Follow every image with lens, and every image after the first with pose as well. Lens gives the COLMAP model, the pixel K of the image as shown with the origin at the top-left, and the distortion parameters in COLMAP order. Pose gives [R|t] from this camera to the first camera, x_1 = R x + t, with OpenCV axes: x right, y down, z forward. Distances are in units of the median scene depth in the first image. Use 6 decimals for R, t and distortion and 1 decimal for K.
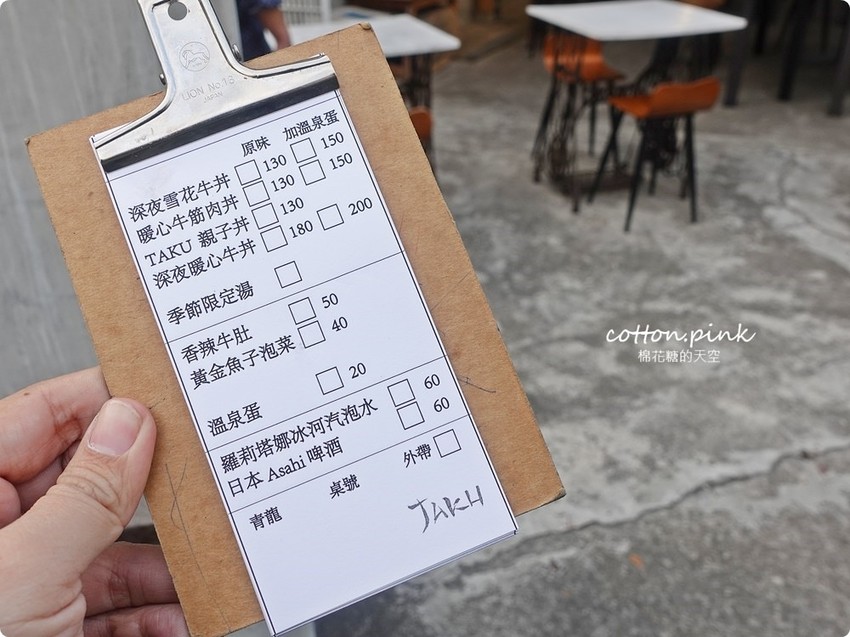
lens RADIAL K [[780.9, 0, 422.2], [0, 780.9, 320.7], [0, 0, 1]] dist [-0.013421, 0.000000]
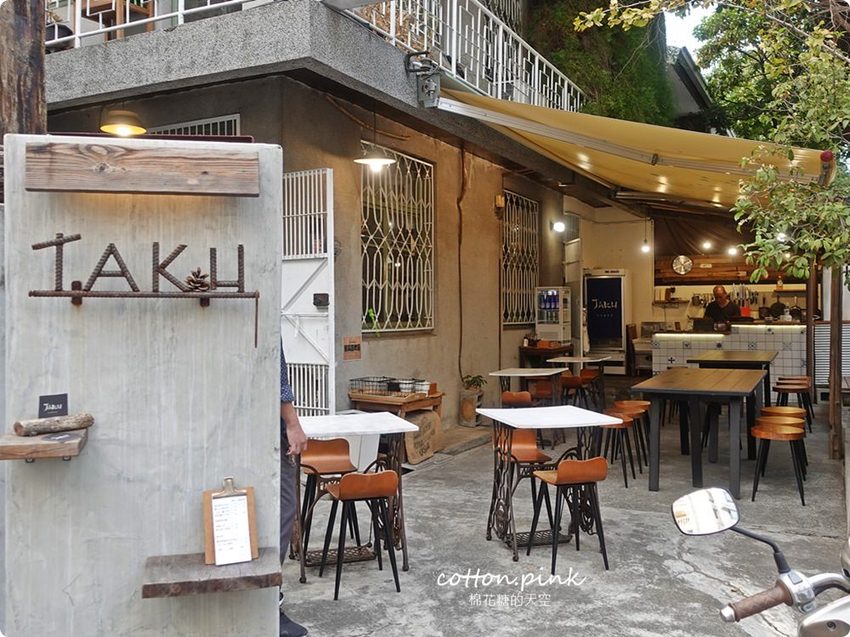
lens RADIAL K [[780.9, 0, 426.3], [0, 780.9, 318.6], [0, 0, 1]] dist [-0.013421, 0.000000]
pose [[0.999708, 0.017908, -0.016218, 0.067875], [-0.023577, 0.869728, -0.492969, 0.155187], [0.005277, 0.493207, 0.869896, -0.316381]]
